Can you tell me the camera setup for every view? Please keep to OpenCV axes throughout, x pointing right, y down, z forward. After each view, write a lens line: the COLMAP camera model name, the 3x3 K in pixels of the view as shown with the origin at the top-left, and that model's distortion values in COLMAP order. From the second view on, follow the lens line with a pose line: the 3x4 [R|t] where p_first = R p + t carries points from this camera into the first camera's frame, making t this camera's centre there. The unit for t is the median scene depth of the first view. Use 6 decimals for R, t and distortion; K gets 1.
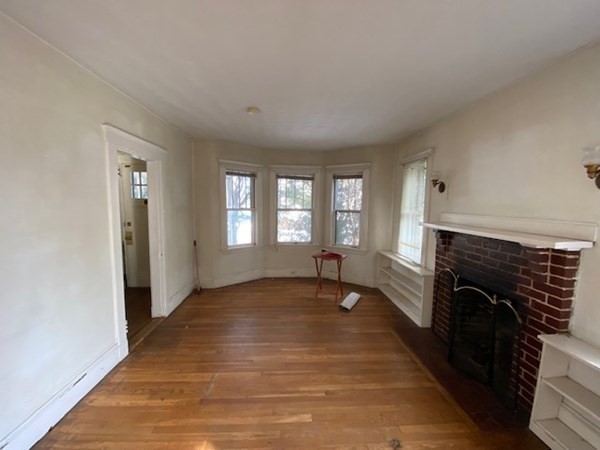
lens RADIAL K [[245.0, 0, 297.1], [0, 245.0, 221.8], [0, 0, 1]] dist [-0.001414, -0.000209]
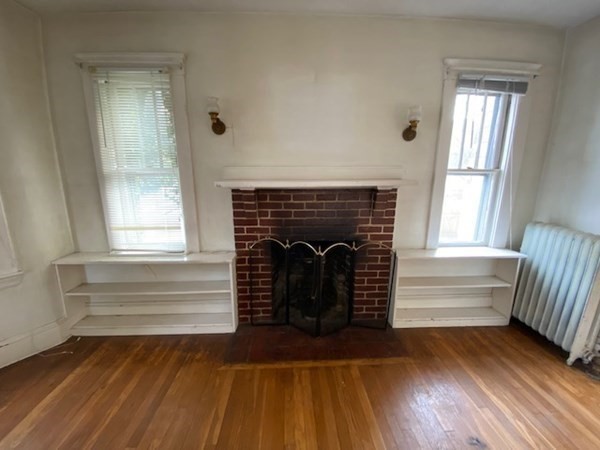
lens RADIAL K [[245.0, 0, 297.1], [0, 245.0, 221.8], [0, 0, 1]] dist [-0.001414, -0.000209]
pose [[0.007370, -0.219990, 0.975474, -0.121025], [0.078980, 0.972581, 0.218741, -0.019324], [-0.996849, 0.075431, 0.024543, 0.832420]]
